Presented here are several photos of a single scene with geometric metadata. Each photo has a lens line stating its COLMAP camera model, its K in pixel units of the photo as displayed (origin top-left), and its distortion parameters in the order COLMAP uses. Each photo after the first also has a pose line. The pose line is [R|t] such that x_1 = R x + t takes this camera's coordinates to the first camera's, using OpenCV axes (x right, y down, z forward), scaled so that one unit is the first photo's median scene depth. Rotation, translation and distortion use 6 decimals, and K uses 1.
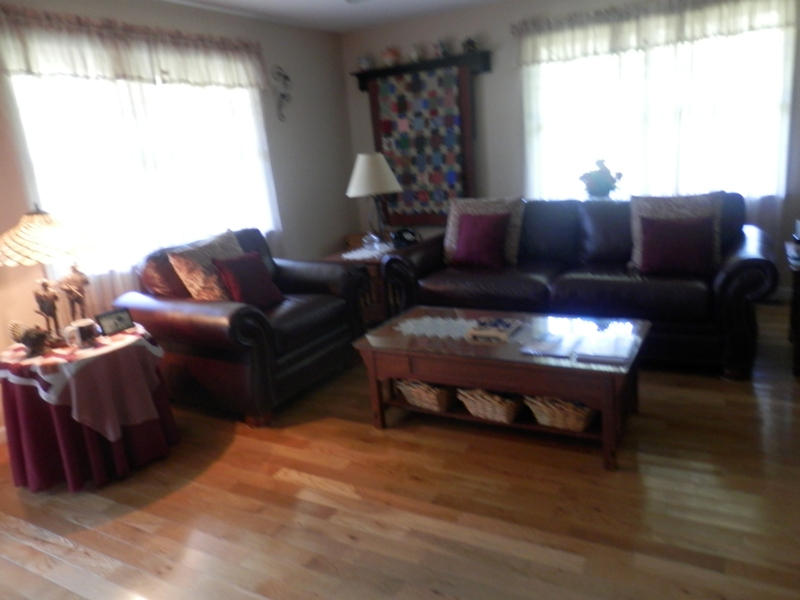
lens RADIAL K [[590.7, 0, 400.0], [0, 590.7, 300.0], [0, 0, 1]] dist [-0.003255, 0.005627]
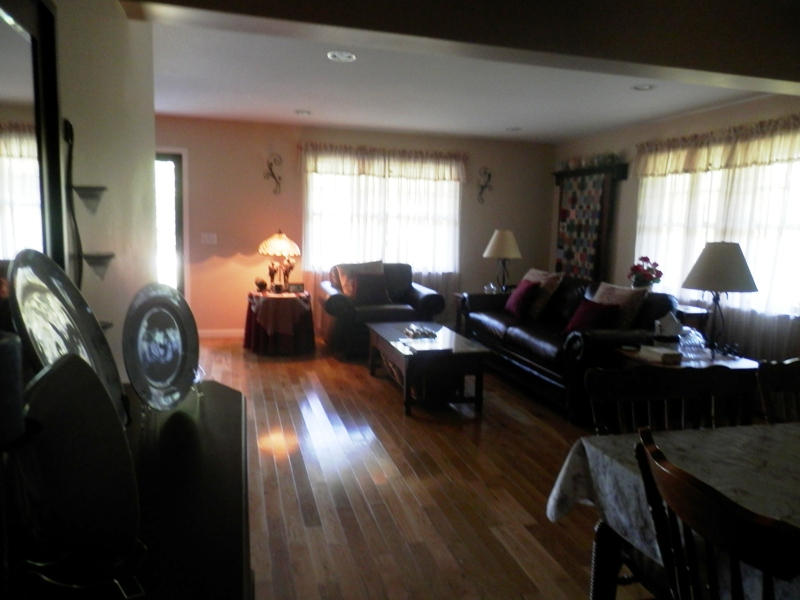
lens RADIAL K [[590.7, 0, 400.0], [0, 590.7, 300.0], [0, 0, 1]] dist [-0.003255, 0.005627]
pose [[0.695935, 0.201324, -0.689306, 0.732884], [-0.273374, 0.961895, 0.004936, -0.020277], [0.664034, 0.185004, 0.724453, -0.165662]]
